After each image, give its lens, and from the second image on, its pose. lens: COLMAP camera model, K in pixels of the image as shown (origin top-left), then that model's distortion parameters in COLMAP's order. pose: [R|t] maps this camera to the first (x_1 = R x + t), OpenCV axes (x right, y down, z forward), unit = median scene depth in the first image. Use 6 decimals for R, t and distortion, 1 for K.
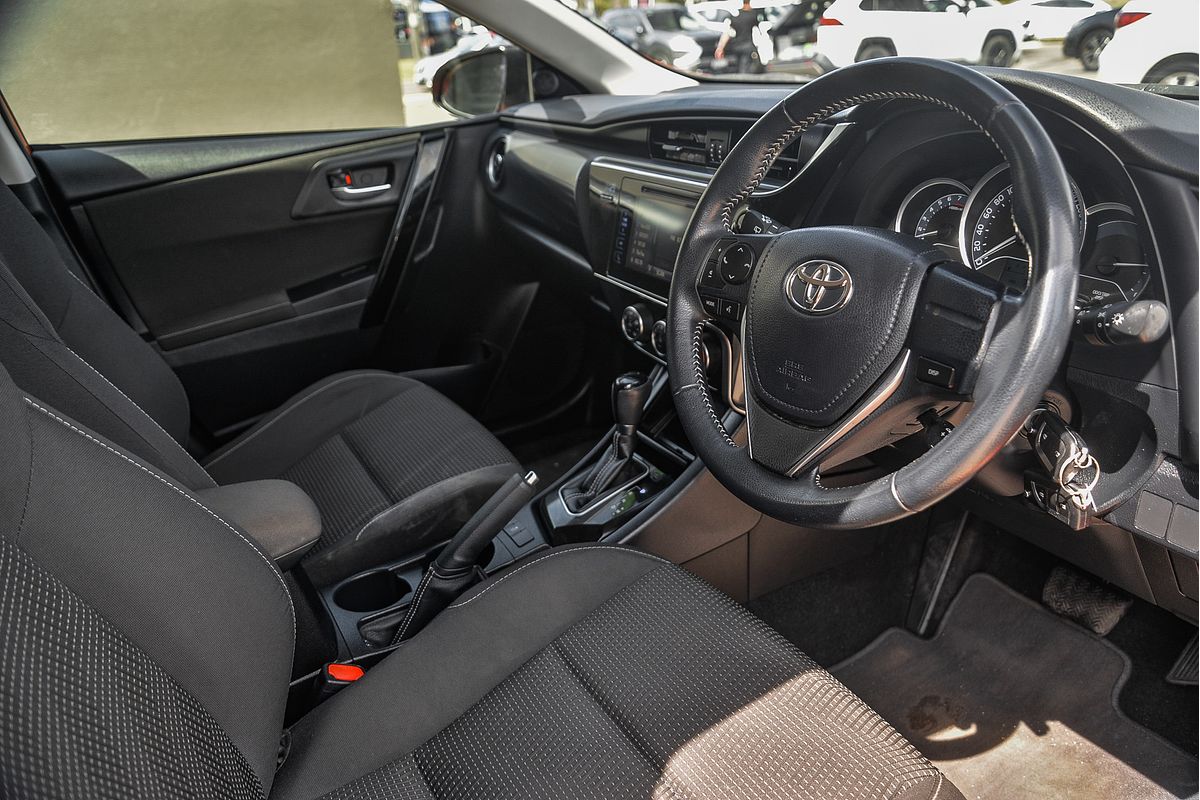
lens RADIAL K [[903.2, 0, 599.5], [0, 903.2, 401.9], [0, 0, 1]] dist [0.007025, 0.002995]
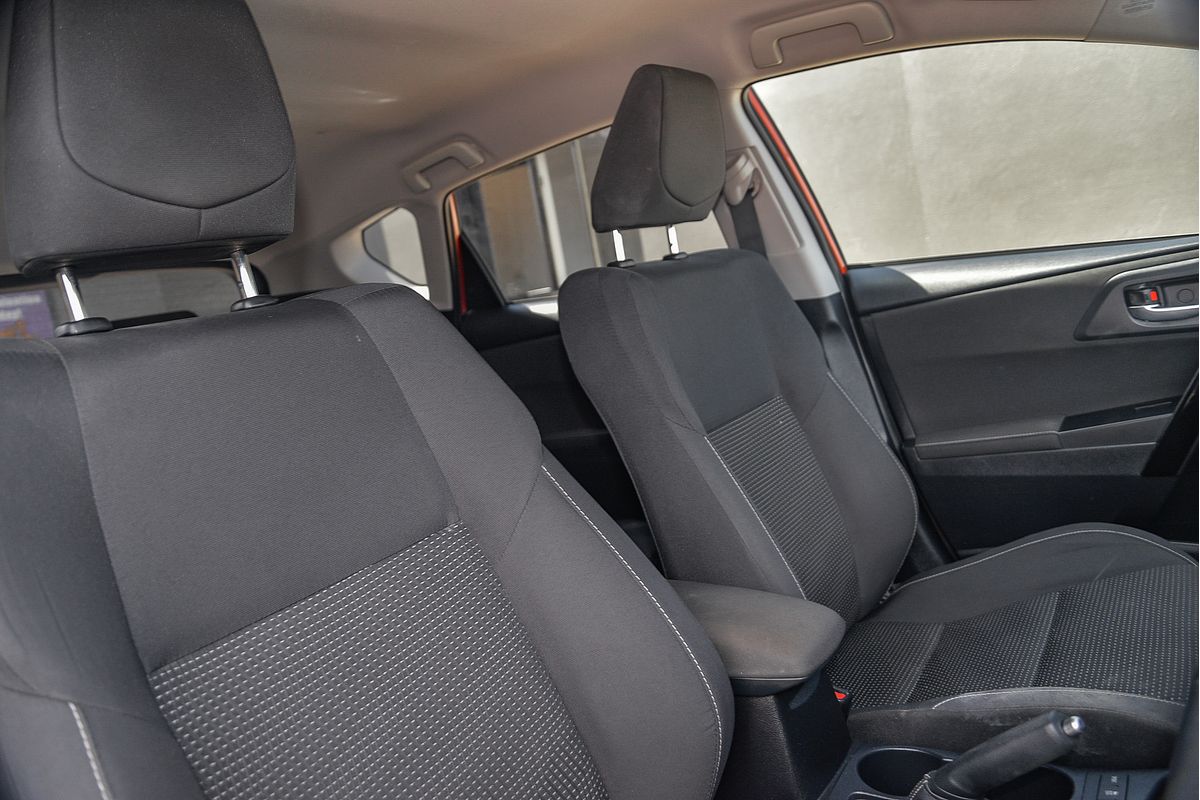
lens RADIAL K [[862.4, 0, 600.5], [0, 862.4, 398.1], [0, 0, 1]] dist [-0.013833, -0.006144]
pose [[0.402837, 0.118518, -0.907566, 0.237457], [-0.215620, 0.975961, 0.031743, -0.071652], [0.889512, 0.182902, 0.418708, 0.243815]]
